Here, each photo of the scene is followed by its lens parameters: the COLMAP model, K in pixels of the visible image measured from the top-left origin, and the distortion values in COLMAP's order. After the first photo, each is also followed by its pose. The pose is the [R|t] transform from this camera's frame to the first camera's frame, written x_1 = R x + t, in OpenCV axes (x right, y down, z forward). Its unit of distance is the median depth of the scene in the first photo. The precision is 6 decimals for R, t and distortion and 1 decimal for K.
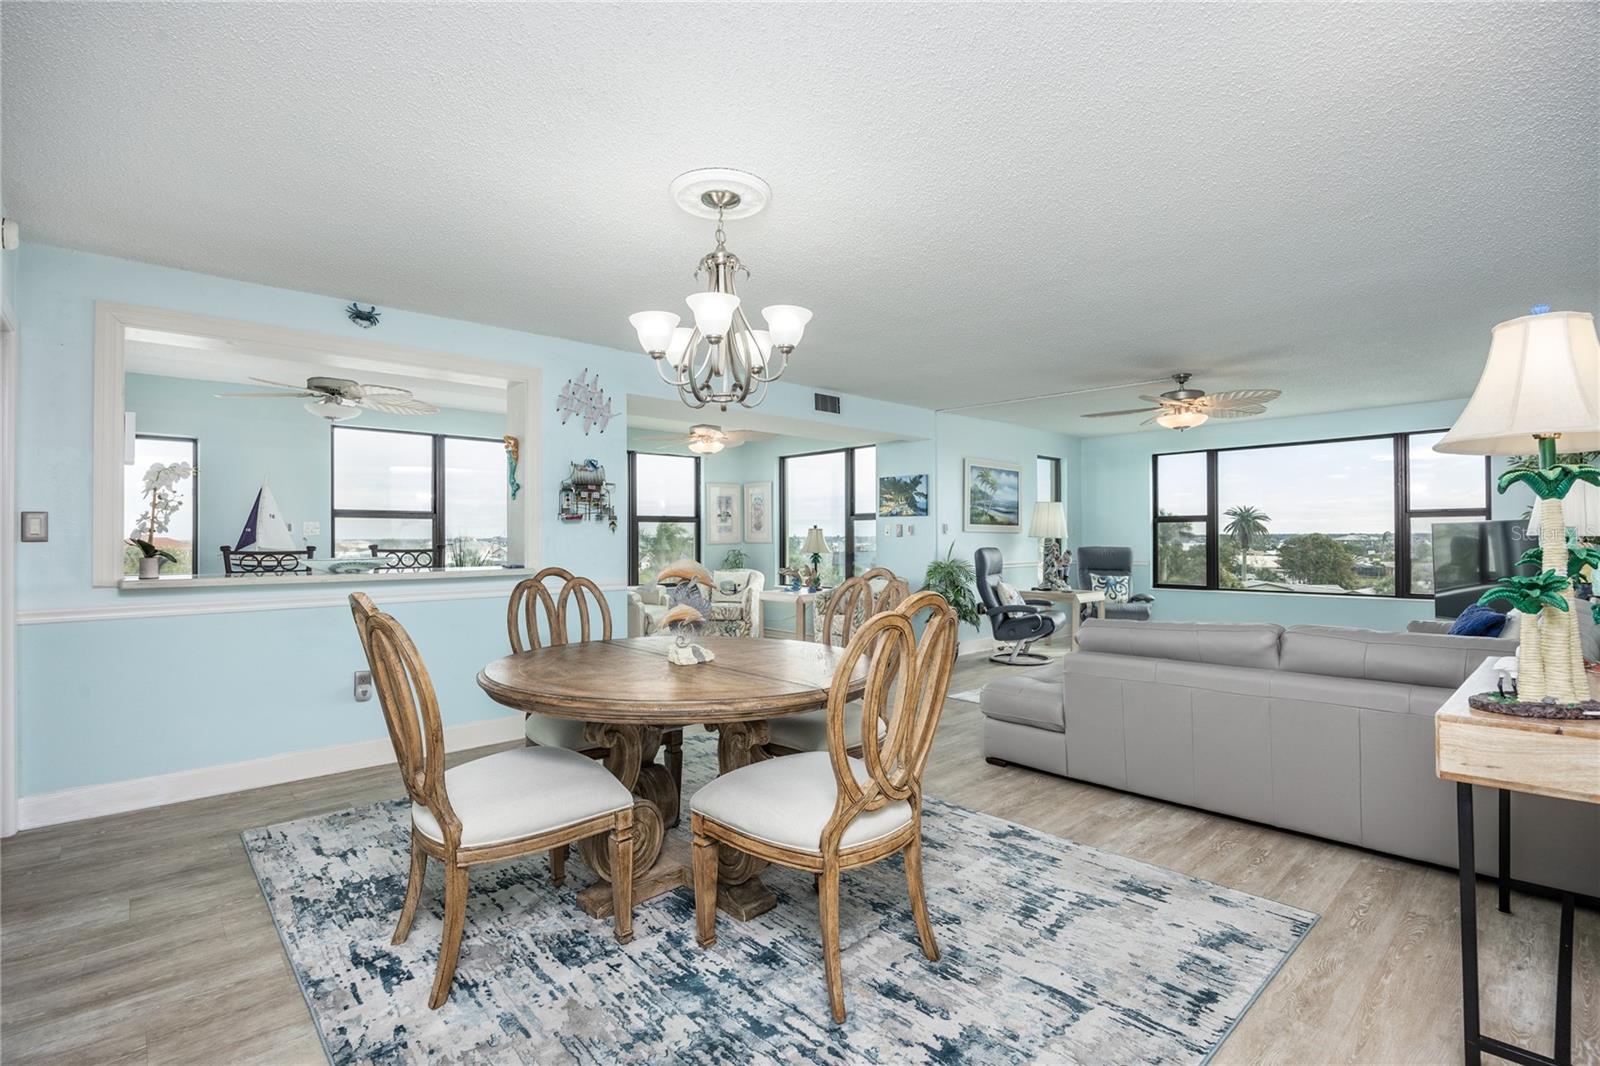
lens RADIAL K [[735.7, 0, 800.0], [0, 735.7, 533.0], [0, 0, 1]] dist [-0.000257, -0.000170]
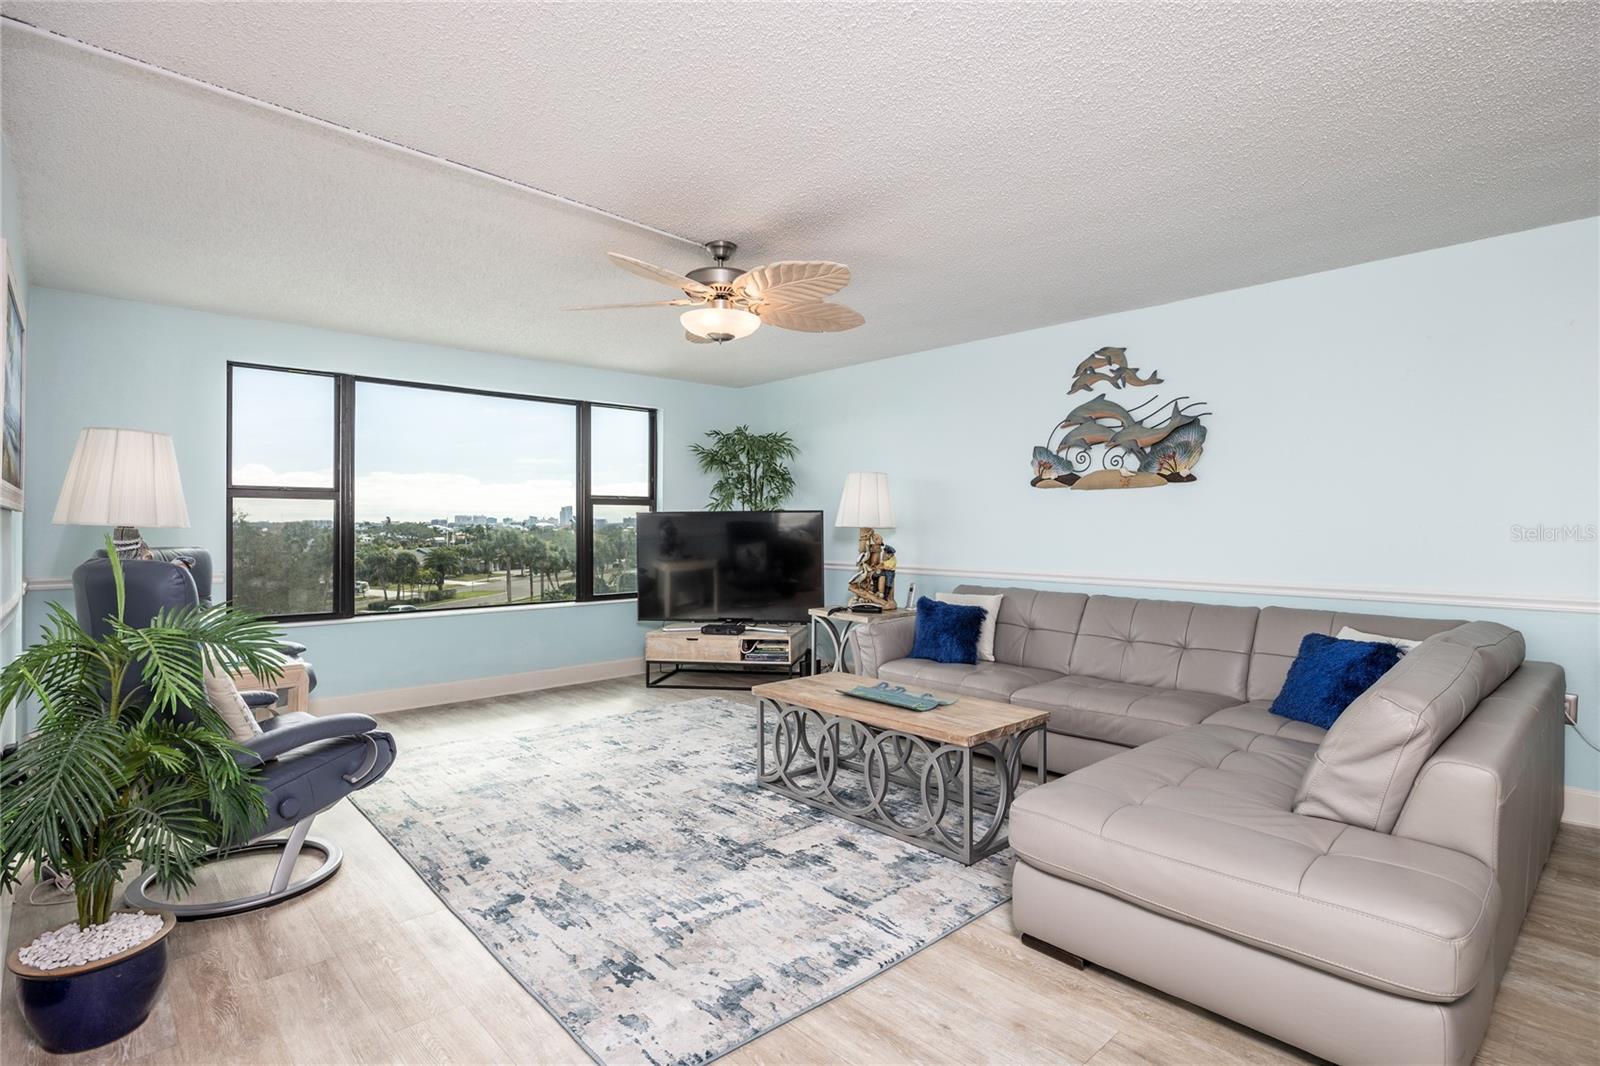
lens RADIAL K [[793.0, 0, 836.4], [0, 793.0, 529.0], [0, 0, 1]] dist [0.000087, -0.000077]
pose [[-0.017022, 0.000463, 0.999855, -0.074173], [-0.009769, 0.999952, -0.000629, 0.004171], [-0.999807, -0.009779, -0.017017, 0.658897]]
